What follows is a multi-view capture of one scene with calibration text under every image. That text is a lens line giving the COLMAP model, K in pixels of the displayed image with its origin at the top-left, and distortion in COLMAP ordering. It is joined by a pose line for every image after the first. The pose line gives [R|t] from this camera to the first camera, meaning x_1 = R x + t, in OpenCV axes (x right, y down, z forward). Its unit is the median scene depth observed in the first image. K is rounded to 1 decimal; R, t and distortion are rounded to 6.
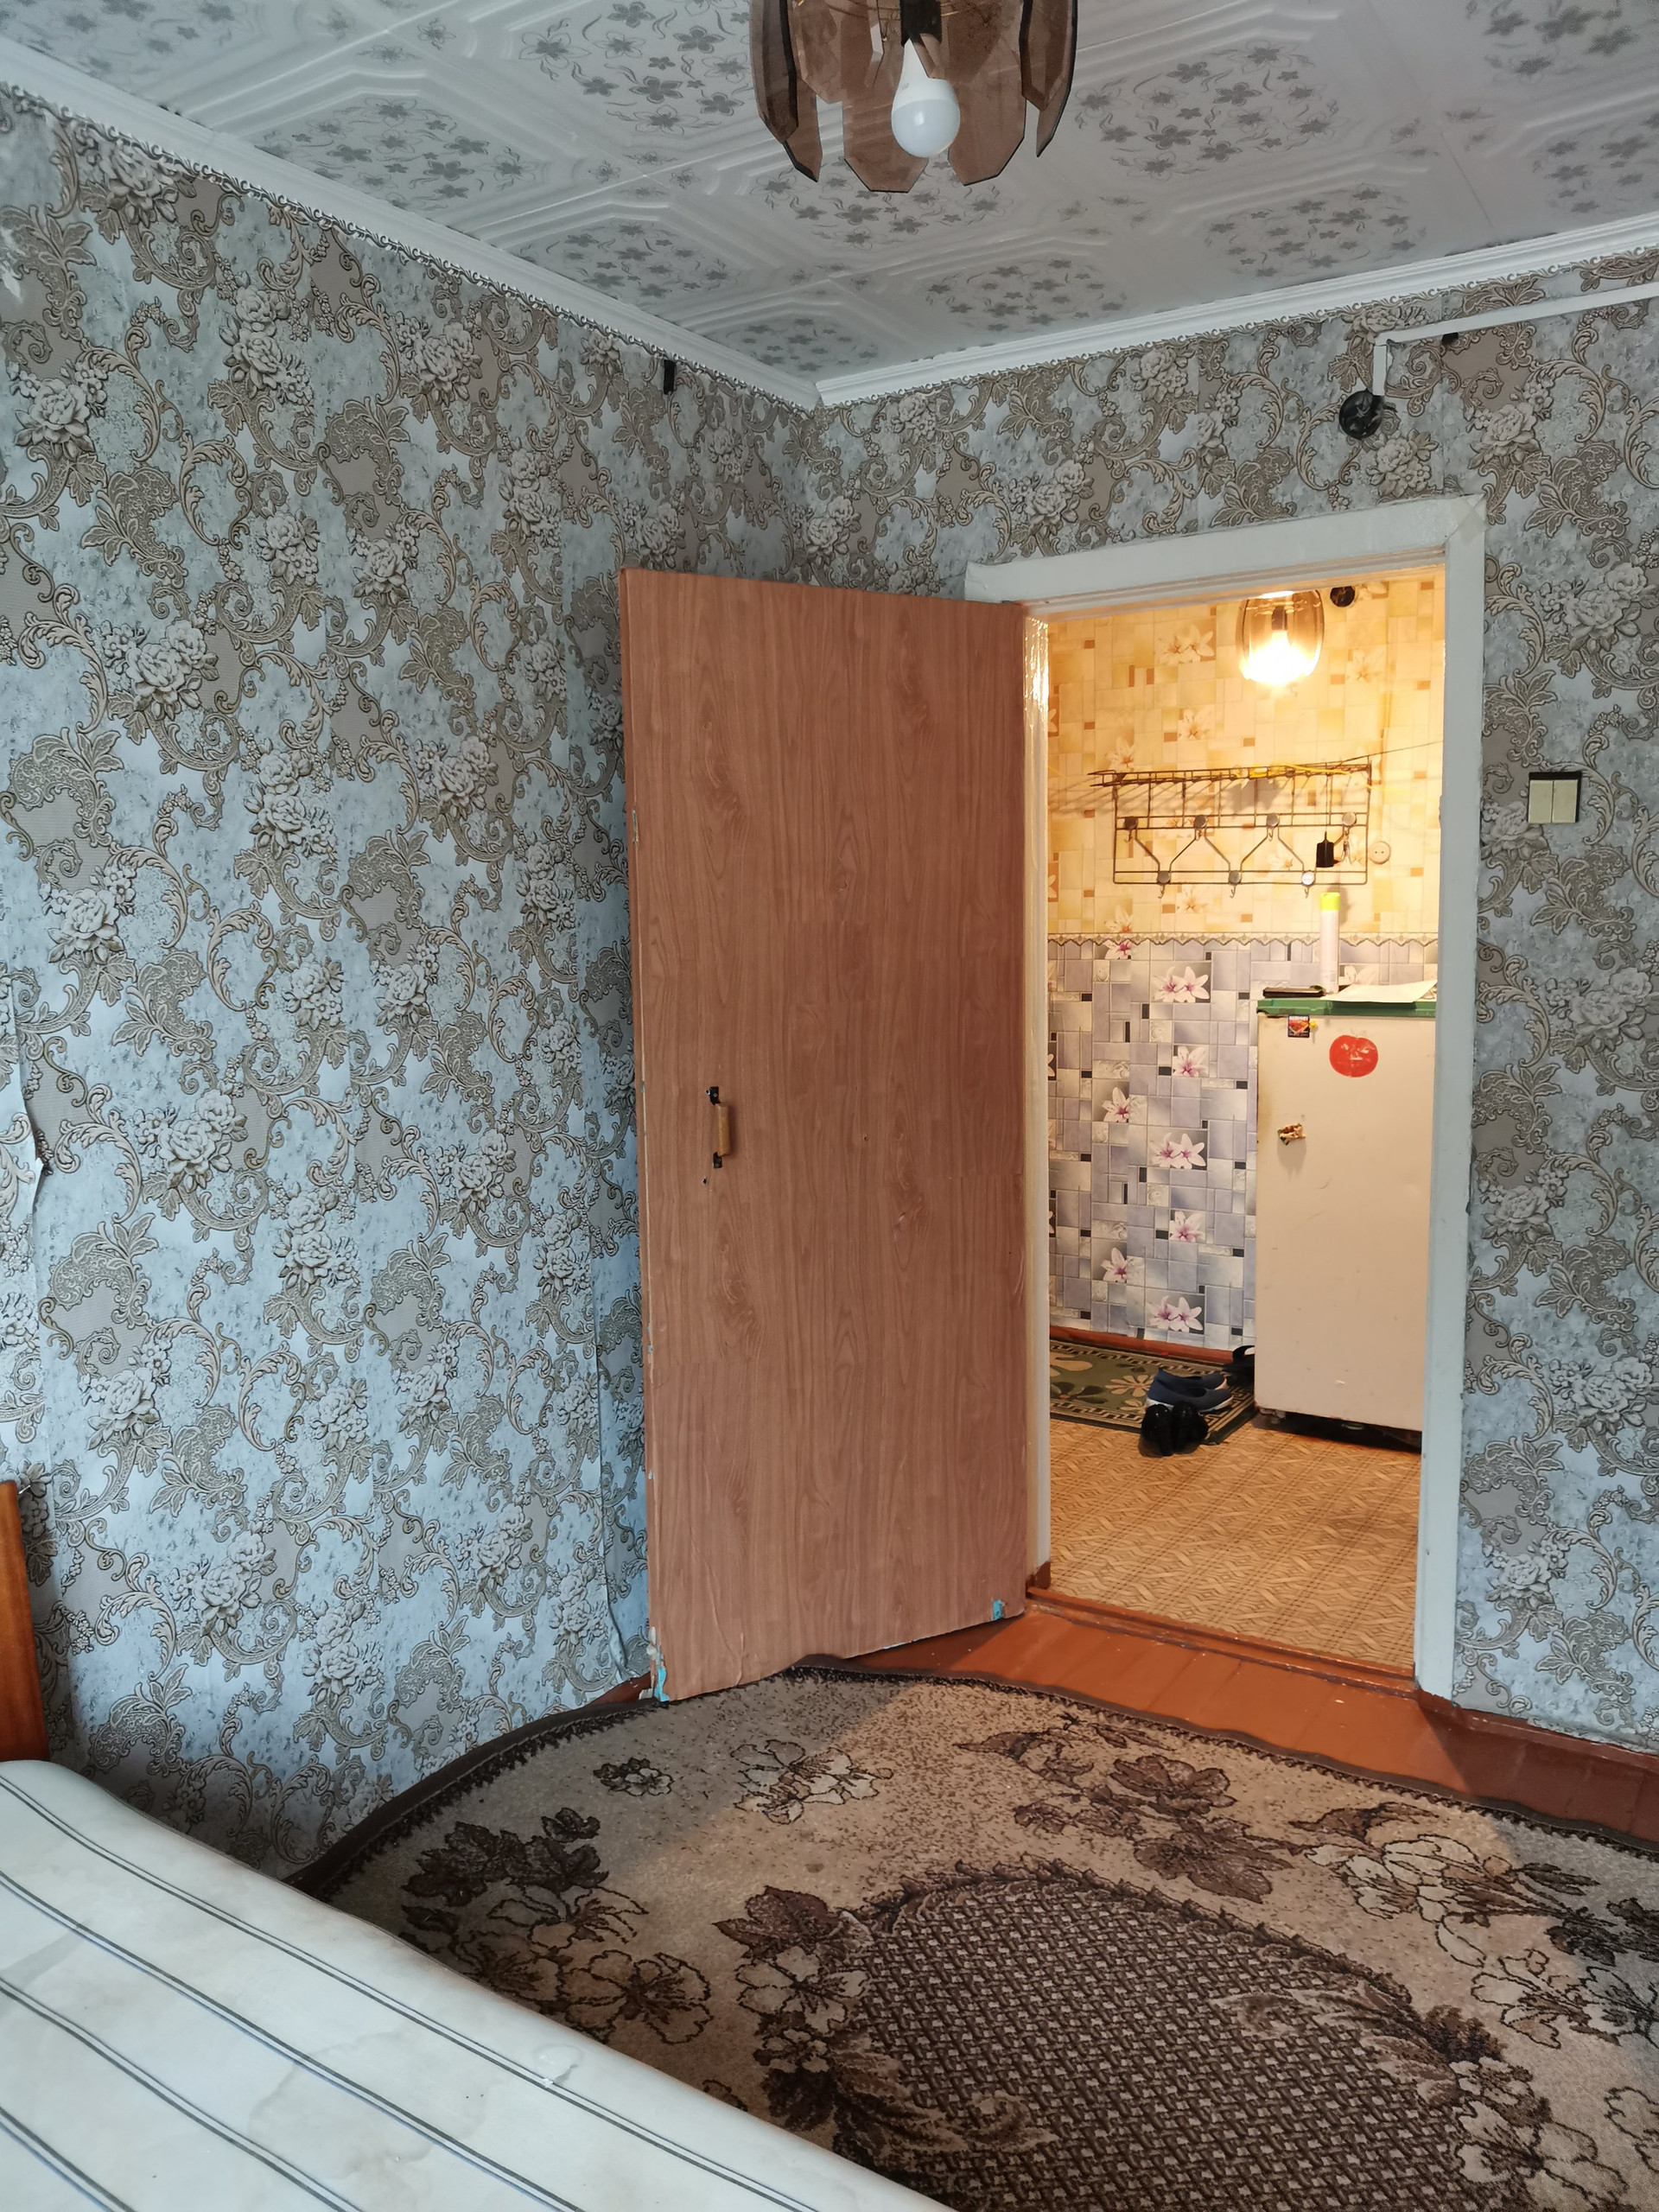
lens RADIAL K [[1652.4, 0, 821.8], [0, 1652.4, 1114.0], [0, 0, 1]] dist [-0.034644, -0.003879]
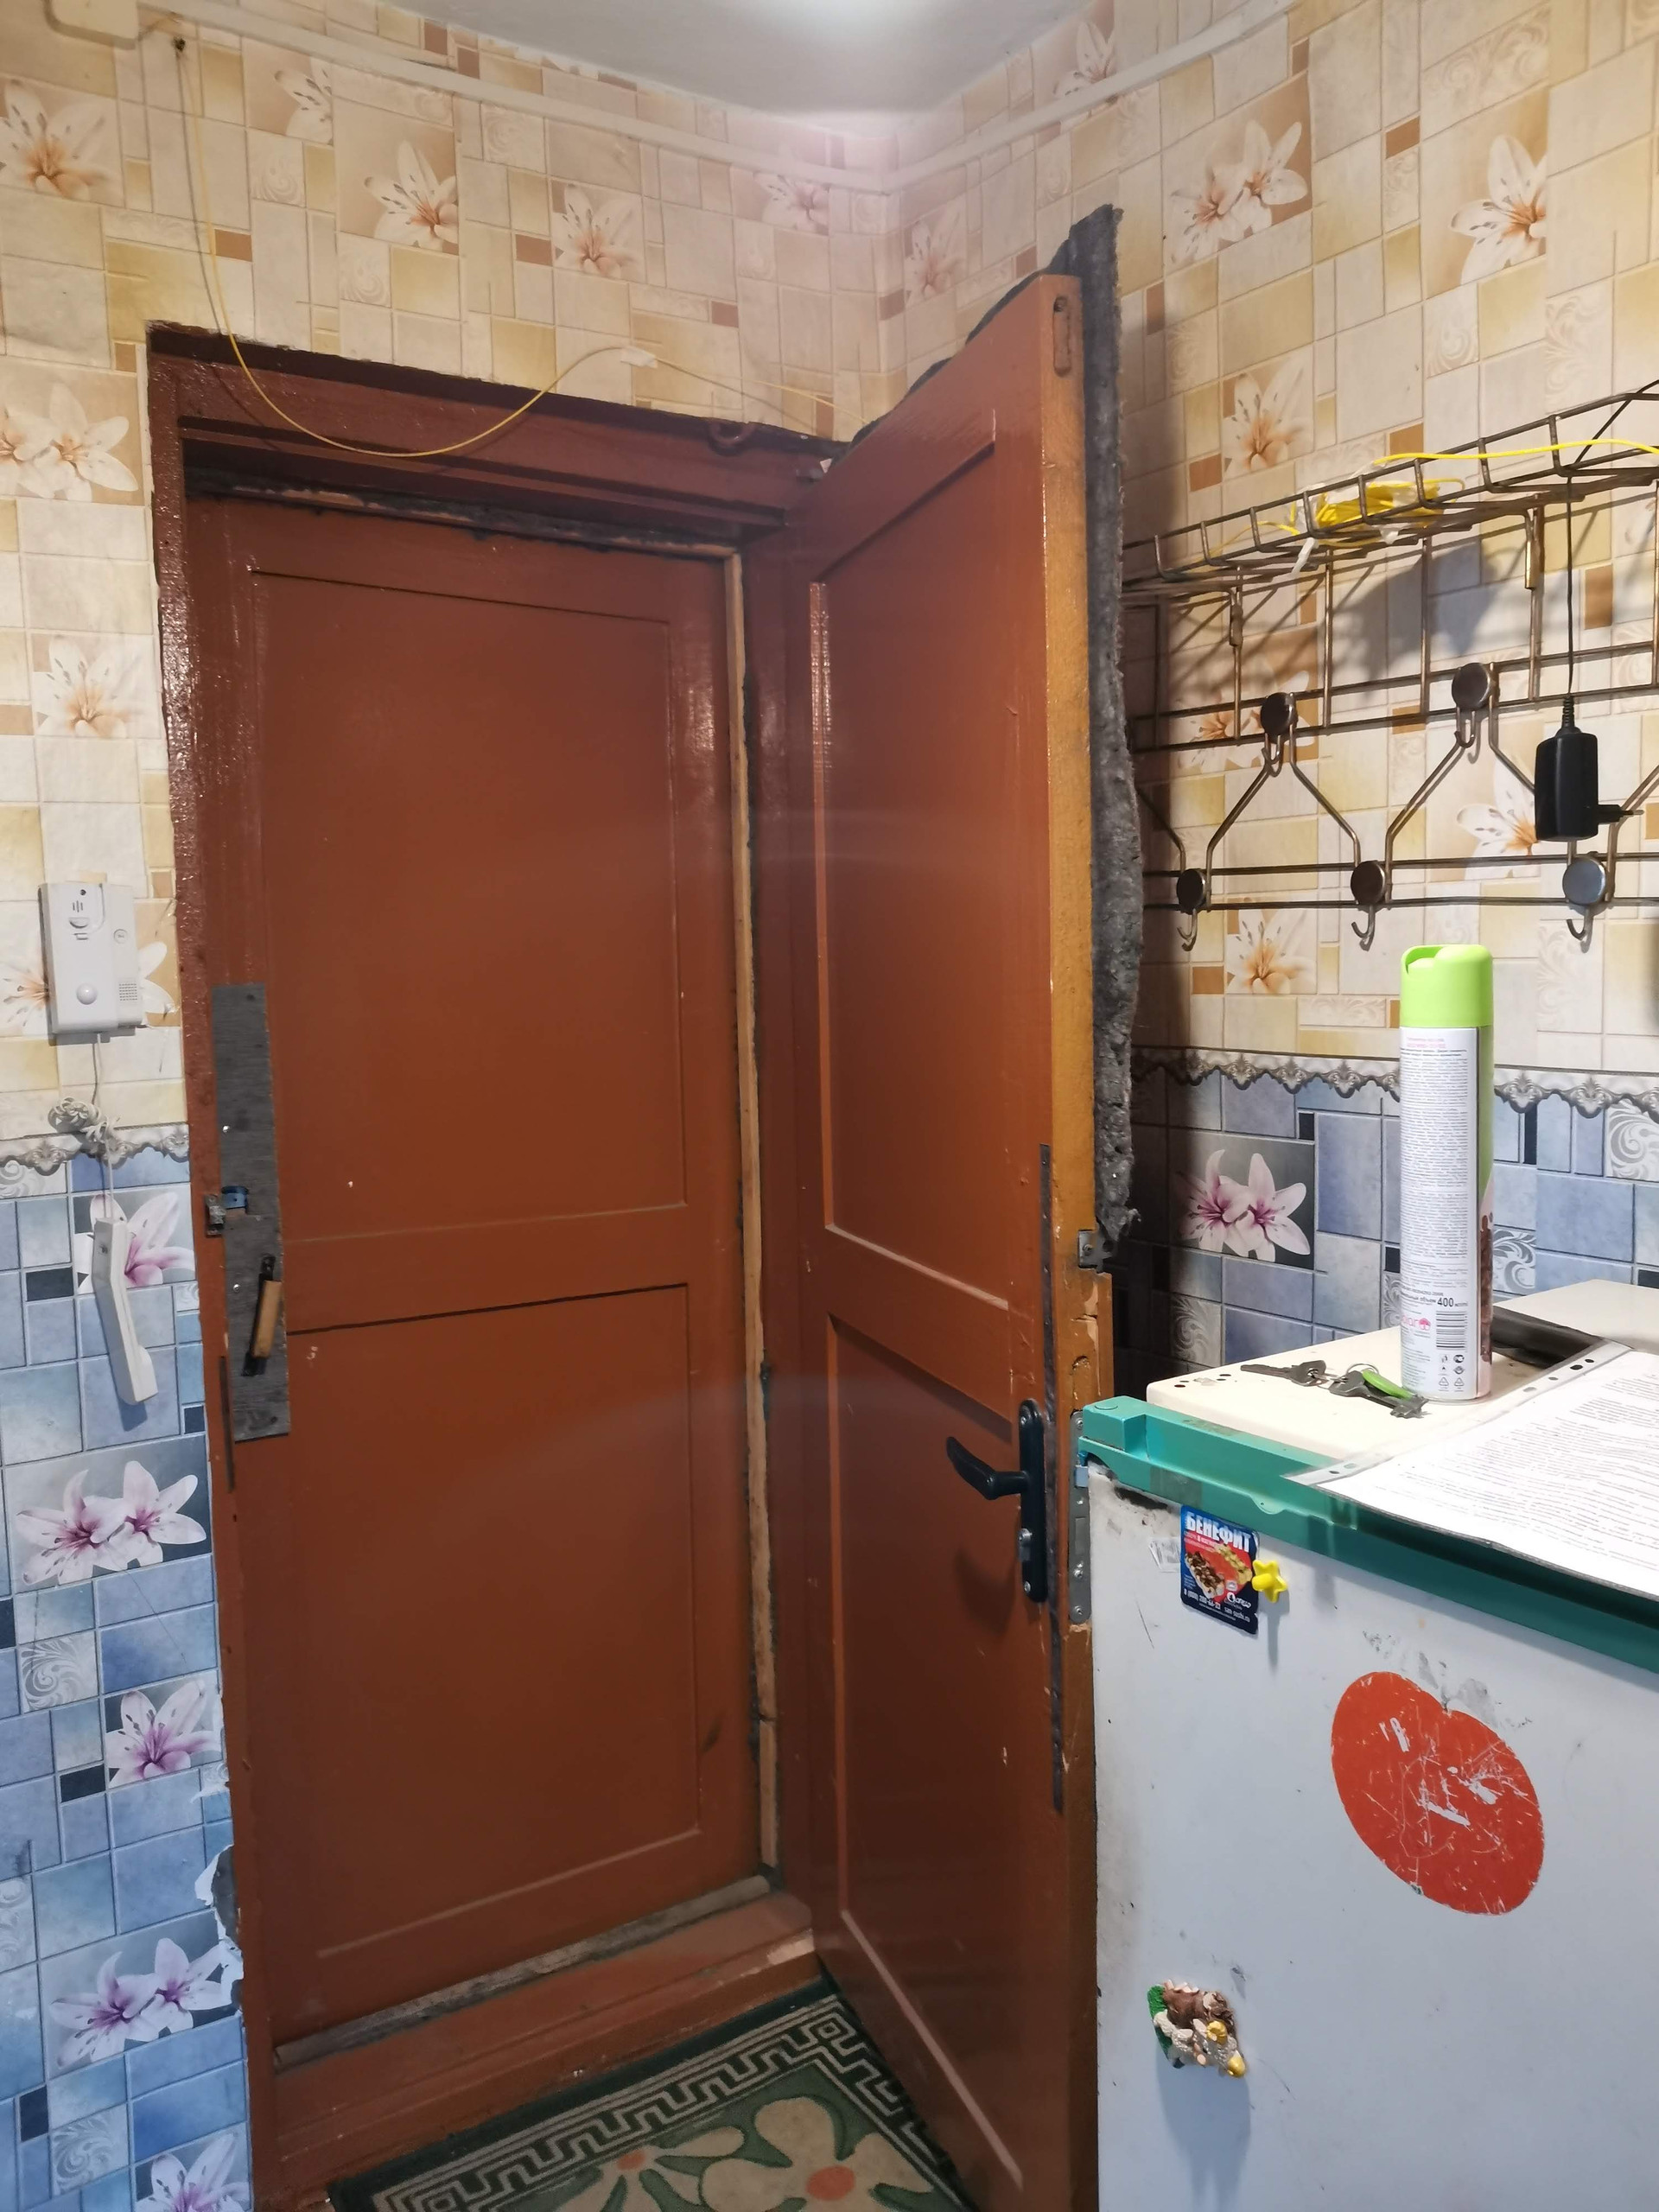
lens RADIAL K [[1652.4, 0, 831.9], [0, 1652.4, 1094.1], [0, 0, 1]] dist [-0.034644, -0.003879]
pose [[0.917593, 0.026690, -0.396624, 0.283693], [-0.036550, 0.999182, -0.017322, -0.095305], [0.395837, 0.030391, 0.917818, 0.678075]]
